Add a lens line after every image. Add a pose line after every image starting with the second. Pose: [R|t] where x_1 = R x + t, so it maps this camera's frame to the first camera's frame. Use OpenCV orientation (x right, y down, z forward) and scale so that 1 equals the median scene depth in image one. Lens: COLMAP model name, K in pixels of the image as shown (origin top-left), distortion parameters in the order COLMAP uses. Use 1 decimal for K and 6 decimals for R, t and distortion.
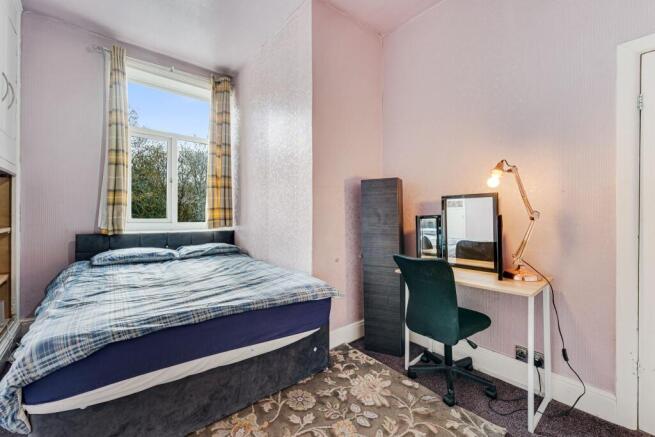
lens RADIAL K [[267.0, 0, 326.9], [0, 267.0, 214.5], [0, 0, 1]] dist [0.000388, -0.000006]
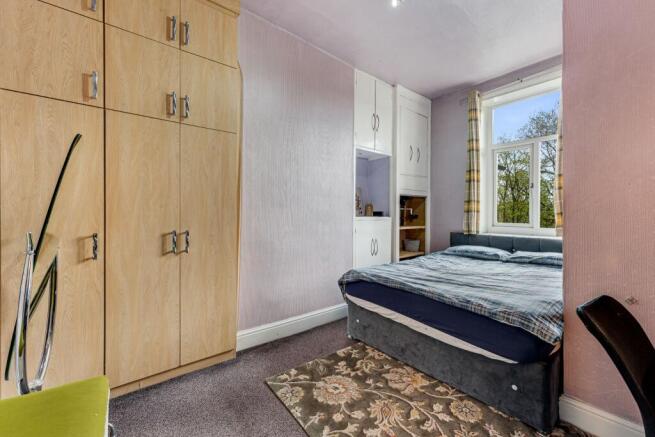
lens RADIAL K [[267.0, 0, 326.9], [0, 267.0, 214.5], [0, 0, 1]] dist [0.000388, -0.000006]
pose [[-0.009763, -0.011314, -0.999888, 0.776923], [-0.006241, 0.999917, -0.011253, -0.006203], [0.999933, 0.006130, -0.009832, 0.436578]]
